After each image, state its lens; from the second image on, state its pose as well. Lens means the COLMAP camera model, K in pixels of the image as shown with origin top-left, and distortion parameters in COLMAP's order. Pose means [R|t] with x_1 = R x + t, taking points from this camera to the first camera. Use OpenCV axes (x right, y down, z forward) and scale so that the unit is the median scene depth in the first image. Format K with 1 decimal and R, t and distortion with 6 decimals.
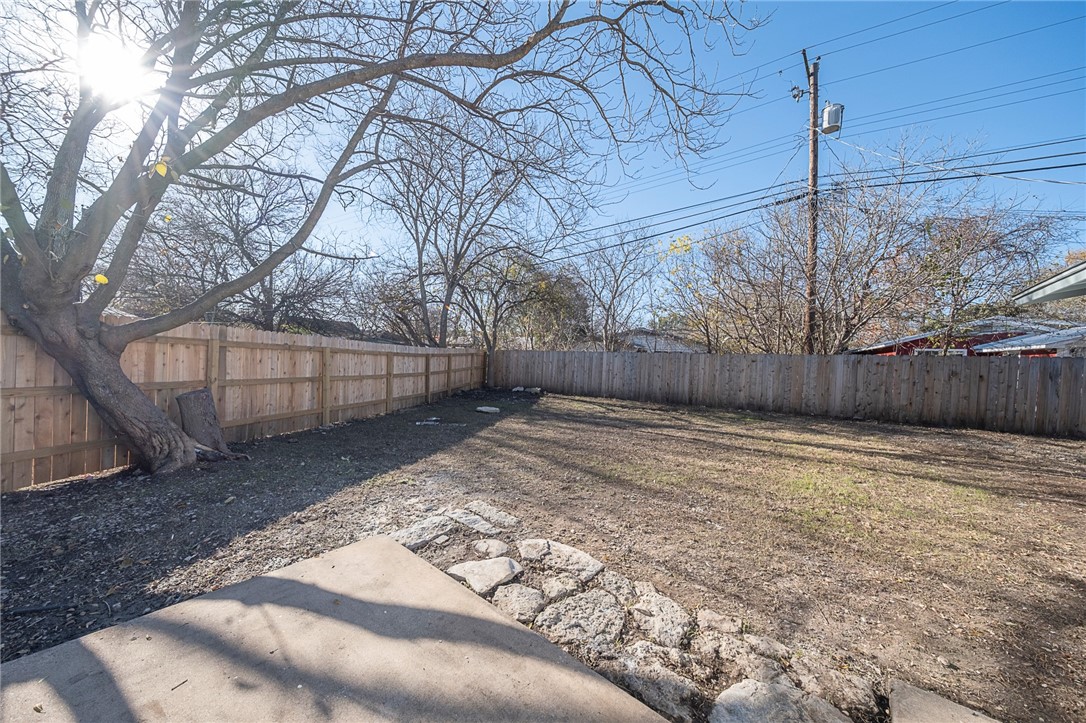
lens RADIAL K [[372.3, 0, 543.0], [0, 372.3, 361.5], [0, 0, 1]] dist [-0.000410, -0.000137]
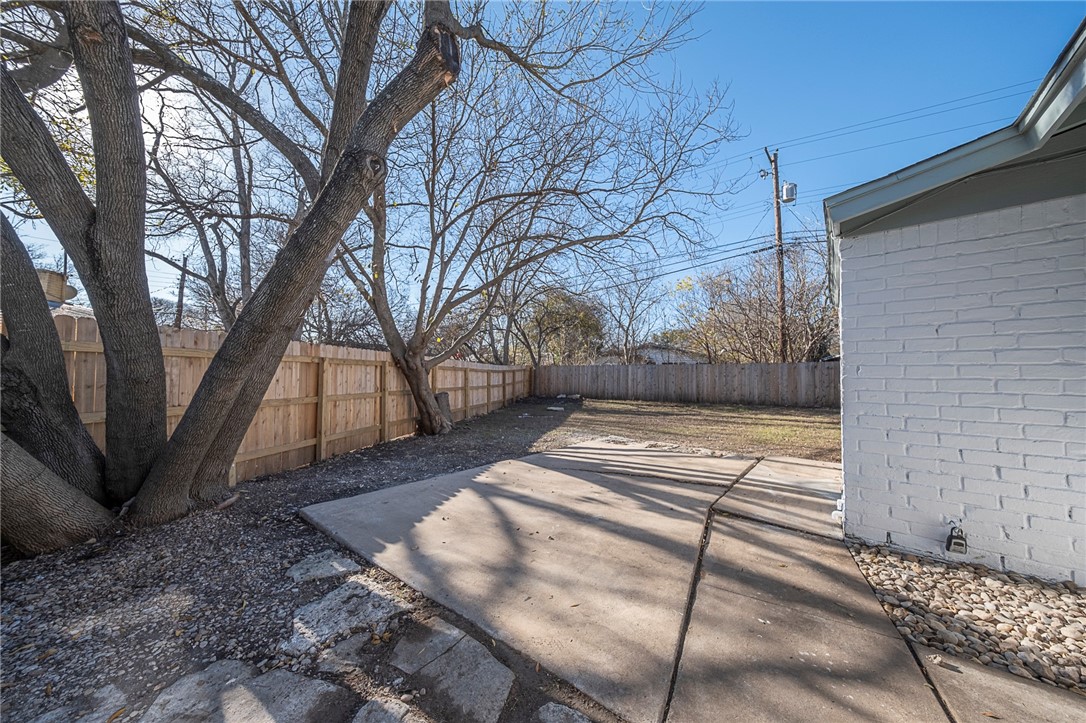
lens RADIAL K [[385.7, 0, 543.1], [0, 385.7, 356.1], [0, 0, 1]] dist [0.000274, -0.000020]
pose [[0.999415, -0.029278, 0.017681, -0.180131], [0.030148, 0.998237, -0.051123, 0.003013], [-0.016153, 0.051626, 0.998536, -0.381984]]
